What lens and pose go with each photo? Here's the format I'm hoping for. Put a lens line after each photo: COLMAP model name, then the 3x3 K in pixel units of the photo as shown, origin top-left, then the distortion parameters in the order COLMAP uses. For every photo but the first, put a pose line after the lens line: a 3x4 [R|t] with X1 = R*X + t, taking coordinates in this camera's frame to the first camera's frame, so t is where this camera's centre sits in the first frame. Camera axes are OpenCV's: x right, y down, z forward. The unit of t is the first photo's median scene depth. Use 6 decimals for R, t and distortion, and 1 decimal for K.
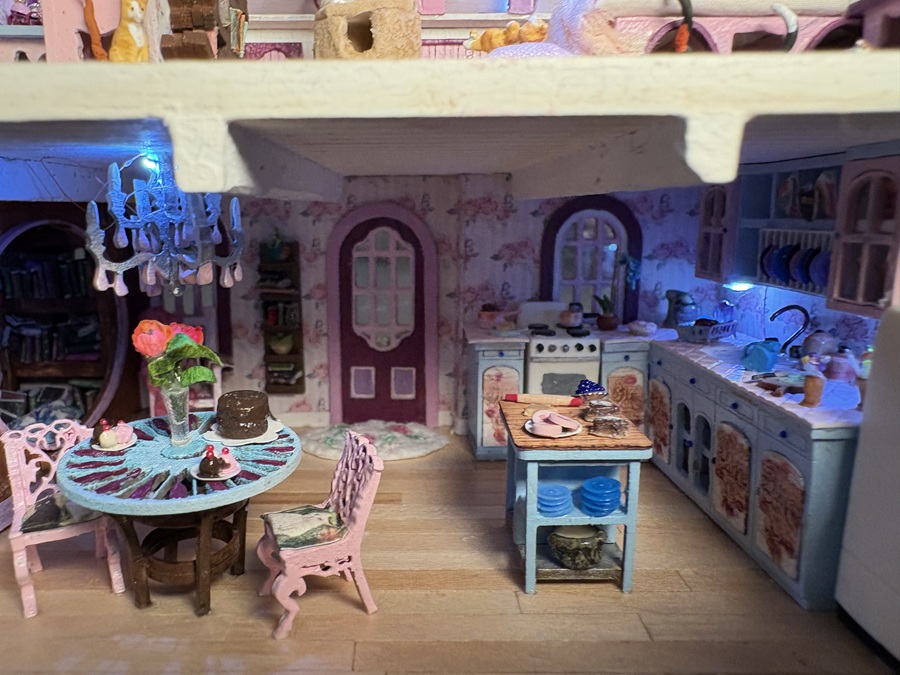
lens RADIAL K [[688.4, 0, 409.6], [0, 688.4, 341.6], [0, 0, 1]] dist [-0.006157, -0.000730]
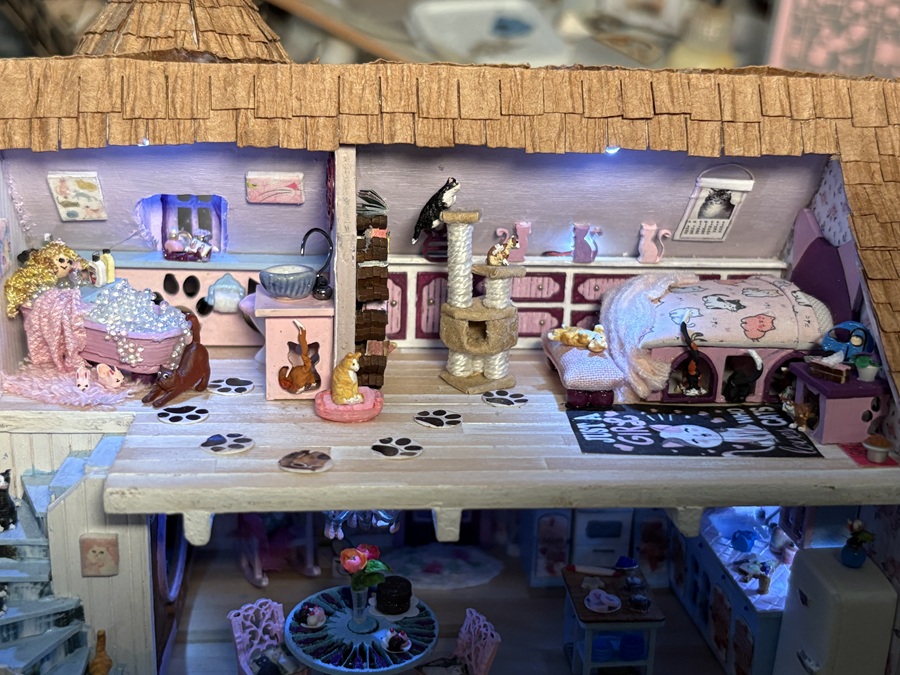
lens RADIAL K [[1152.7, 0, 449.8], [0, 1152.7, 337.5], [0, 0, 1]] dist [0.011179, 0.000000]
pose [[0.993392, 0.001578, 0.114756, -0.406397], [-0.013365, 0.994693, 0.102015, -0.688843], [-0.113986, -0.102874, 0.988142, -1.371930]]
